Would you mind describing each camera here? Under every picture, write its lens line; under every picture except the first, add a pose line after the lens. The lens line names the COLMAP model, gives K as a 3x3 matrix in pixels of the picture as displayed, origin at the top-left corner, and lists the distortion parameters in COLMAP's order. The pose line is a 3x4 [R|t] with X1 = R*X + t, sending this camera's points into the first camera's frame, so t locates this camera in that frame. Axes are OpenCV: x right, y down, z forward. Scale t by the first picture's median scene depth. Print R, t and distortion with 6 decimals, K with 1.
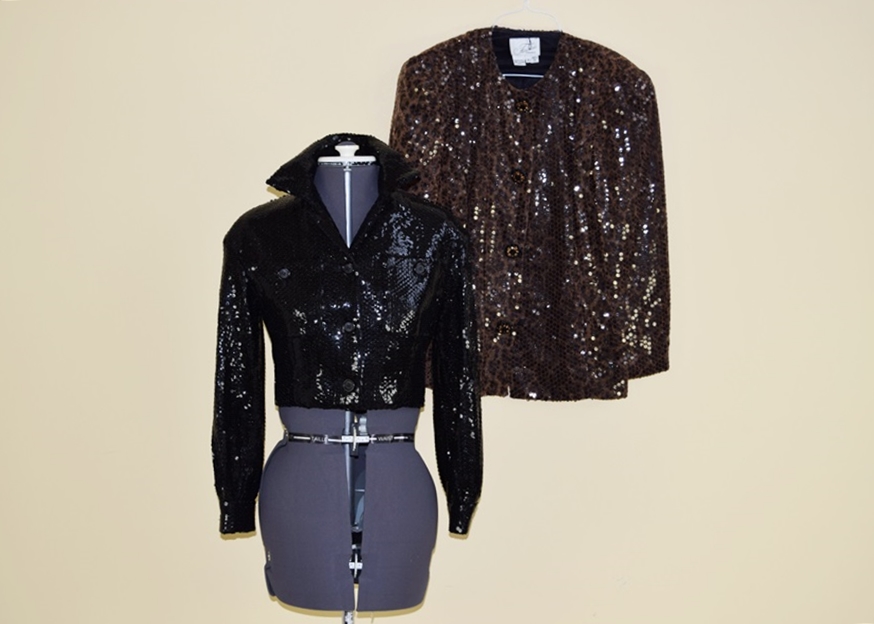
lens RADIAL K [[1412.5, 0, 442.8], [0, 1412.5, 313.5], [0, 0, 1]] dist [-0.018646, 0.000000]
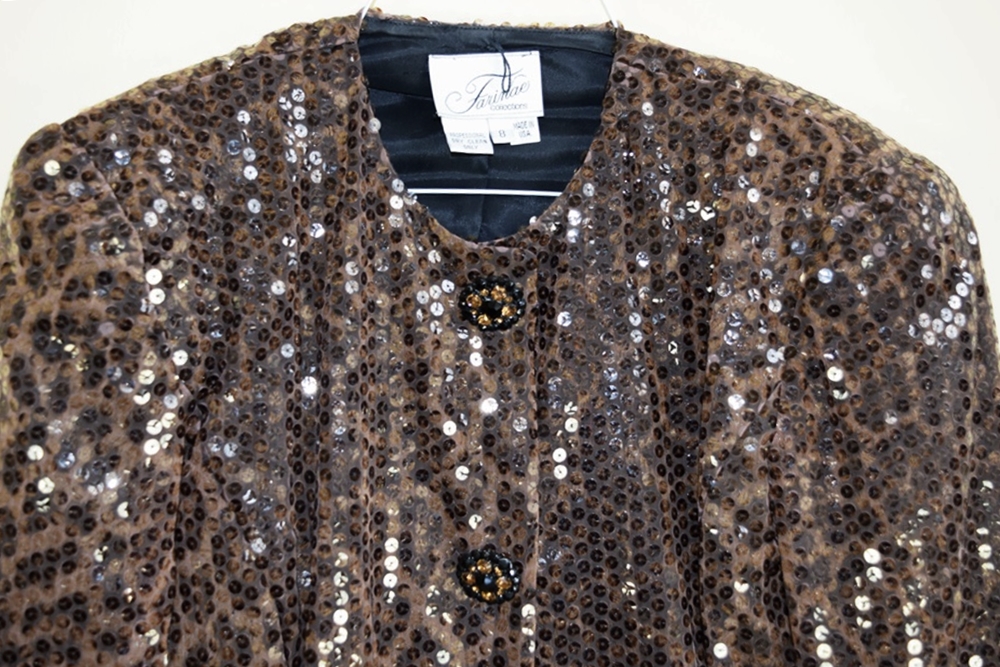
lens RADIAL K [[1148.7, 0, 502.1], [0, 1148.7, 328.8], [0, 0, 1]] dist [-0.059456, 0.000000]
pose [[0.992022, -0.039282, 0.119785, 0.033297], [0.054125, 0.990892, -0.123301, -0.116634], [-0.113850, 0.128800, 0.985114, 0.792923]]
